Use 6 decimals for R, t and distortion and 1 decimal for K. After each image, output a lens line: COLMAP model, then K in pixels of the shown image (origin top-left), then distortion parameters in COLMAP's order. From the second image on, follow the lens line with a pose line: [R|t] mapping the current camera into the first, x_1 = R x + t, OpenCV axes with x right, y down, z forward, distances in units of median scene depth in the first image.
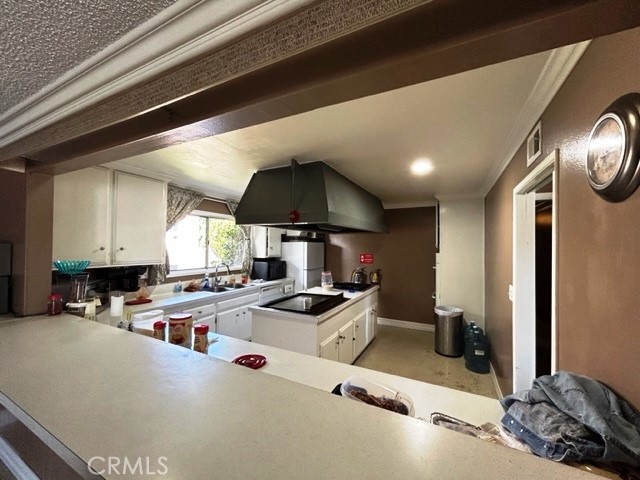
lens RADIAL K [[258.7, 0, 320.0], [0, 258.7, 240.0], [0, 0, 1]] dist [-0.000543, 0.000133]
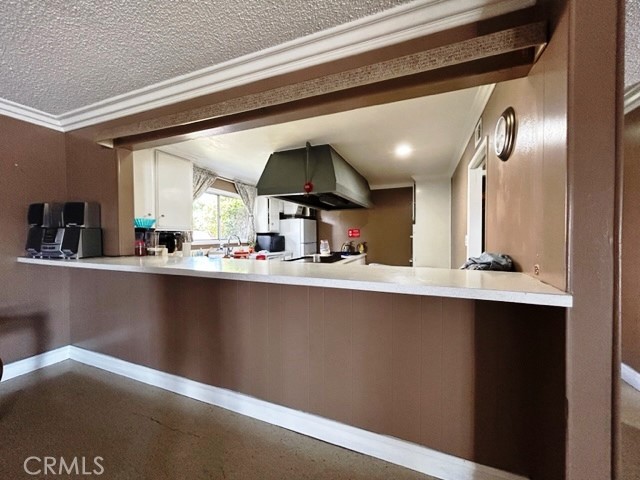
lens RADIAL K [[258.7, 0, 320.0], [0, 258.7, 240.0], [0, 0, 1]] dist [-0.000543, 0.000133]
pose [[0.995955, -0.017080, 0.088217, -0.094386], [0.013750, 0.999175, 0.038223, 0.070902], [-0.088797, -0.036856, 0.995368, -0.173460]]
